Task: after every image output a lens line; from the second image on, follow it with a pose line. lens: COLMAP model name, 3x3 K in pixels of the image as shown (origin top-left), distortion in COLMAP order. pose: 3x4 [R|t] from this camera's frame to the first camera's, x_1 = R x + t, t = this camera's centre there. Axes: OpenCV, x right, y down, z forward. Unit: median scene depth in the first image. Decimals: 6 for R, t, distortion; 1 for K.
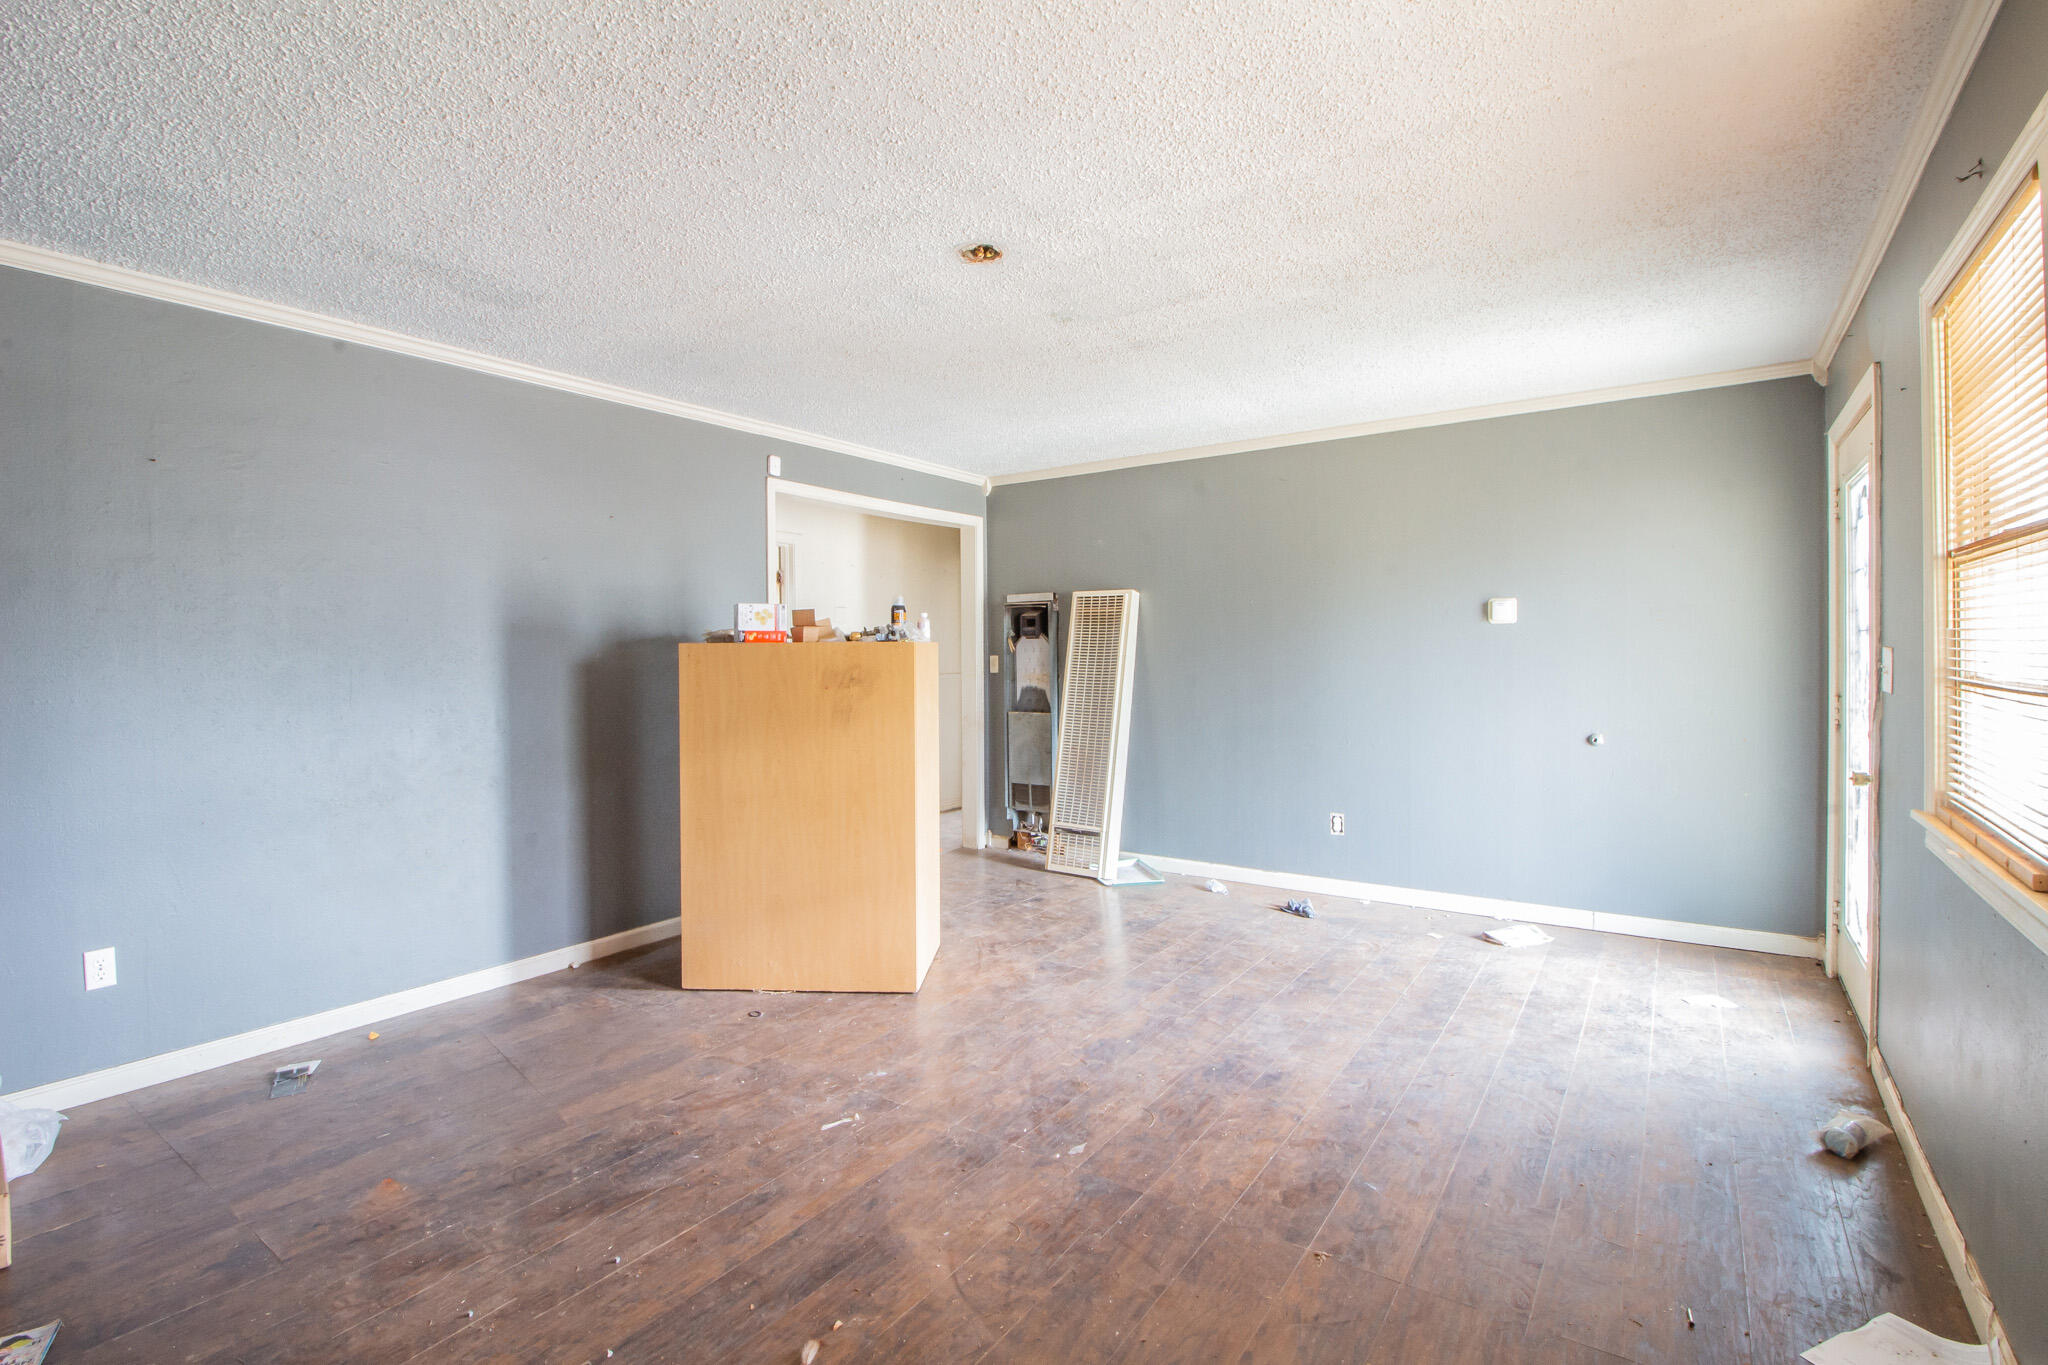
lens RADIAL K [[921.0, 0, 1021.0], [0, 921.0, 663.7], [0, 0, 1]] dist [0.001098, -0.000169]
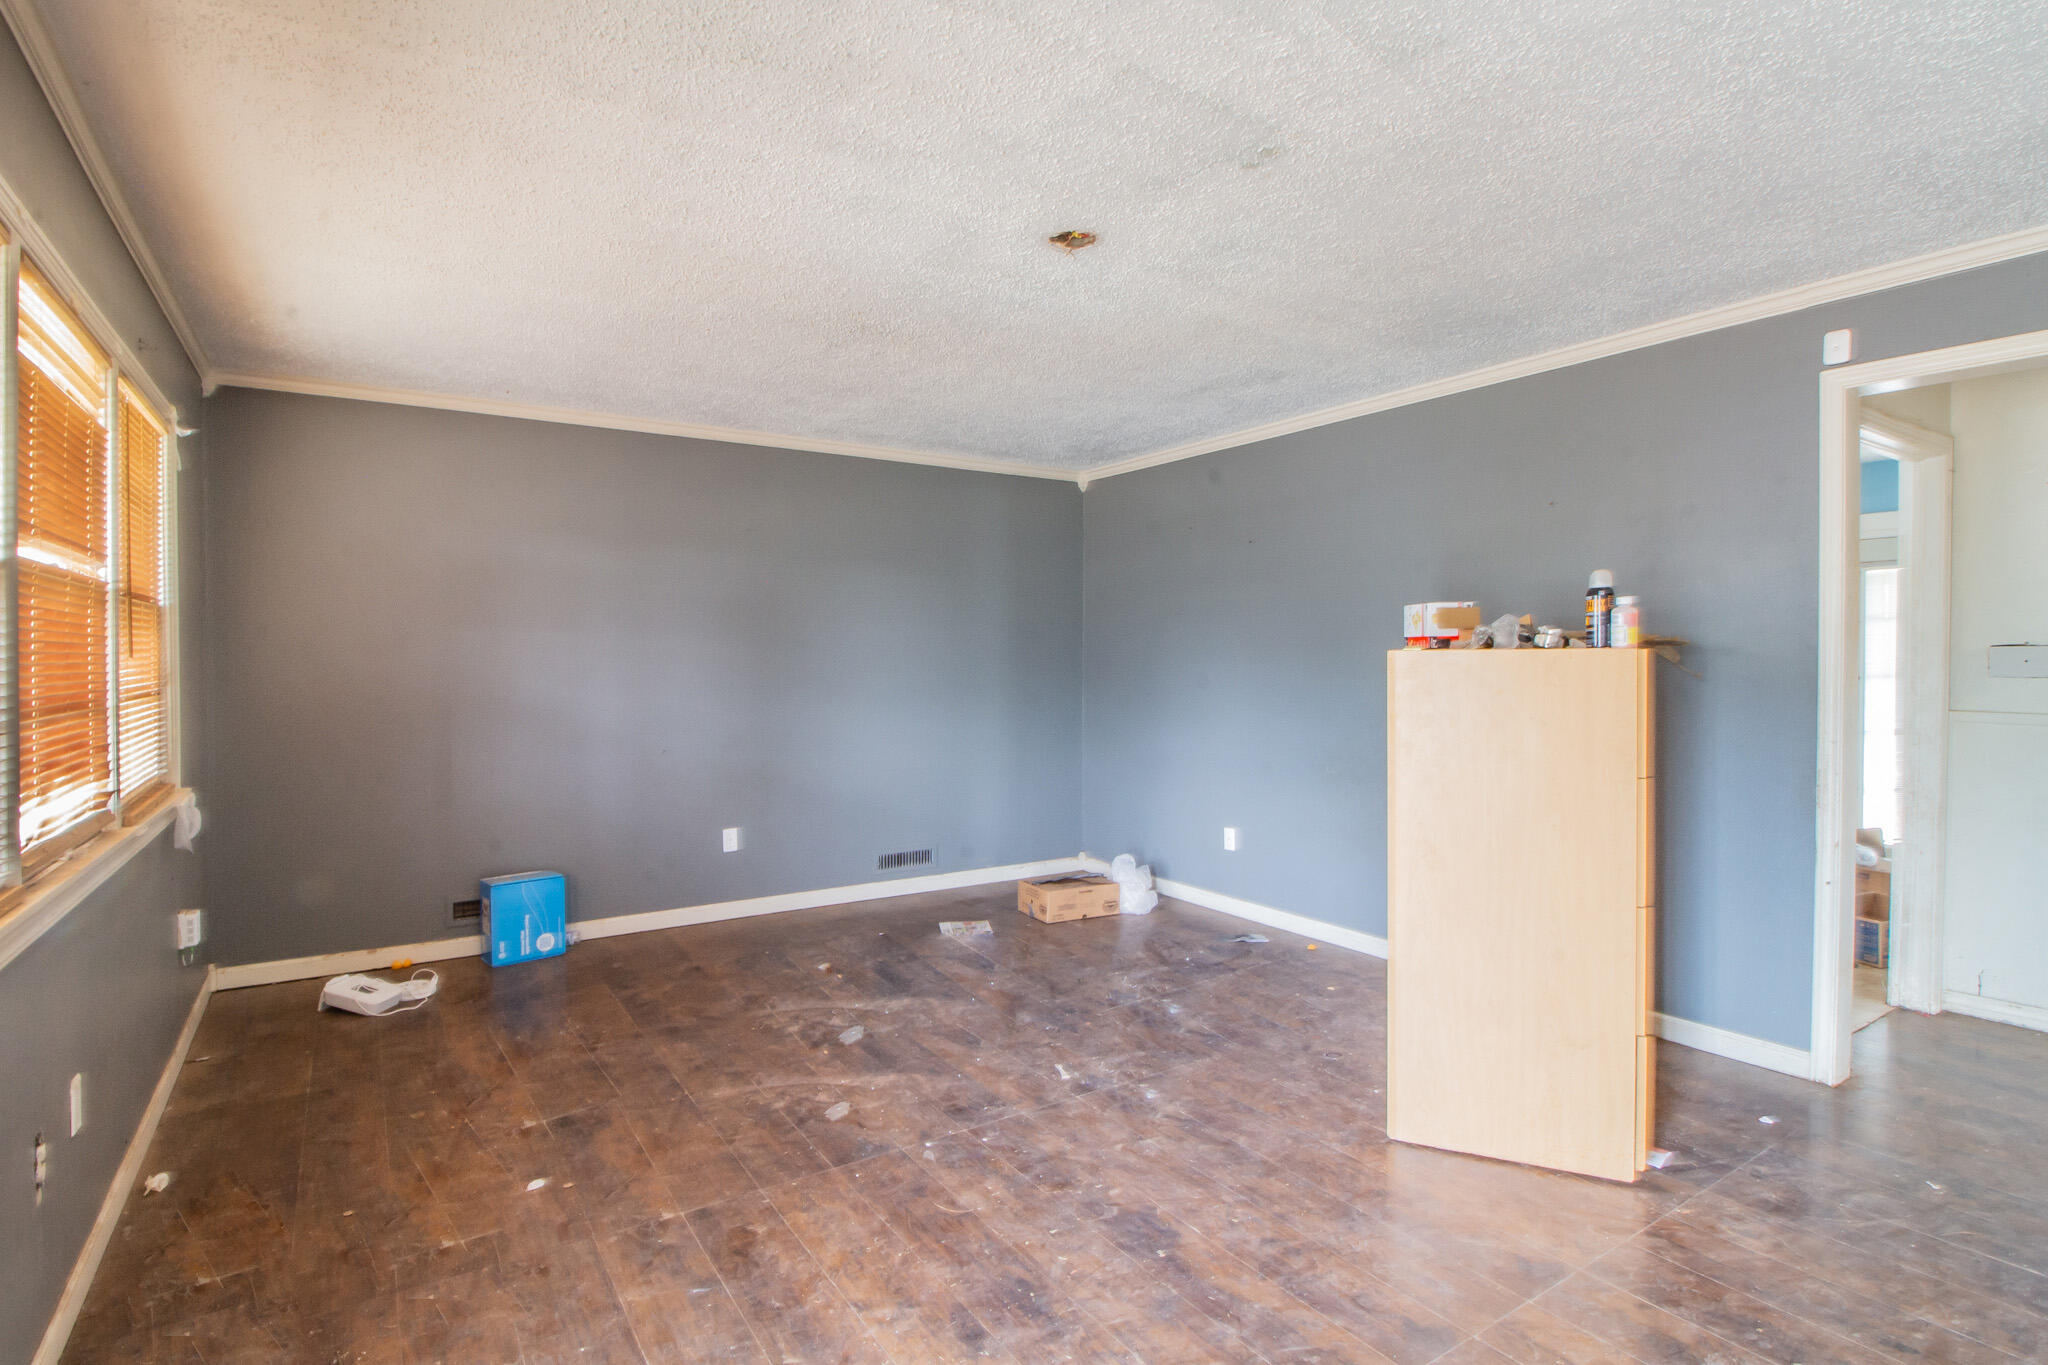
lens RADIAL K [[1002.6, 0, 1022.0], [0, 1002.6, 677.0], [0, 0, 1]] dist [-0.005444, -0.001194]
pose [[-0.353194, 0.022970, -0.935268, 0.980763], [-0.009735, 0.999554, 0.028225, -0.028779], [0.935500, 0.019074, -0.352813, 1.384225]]
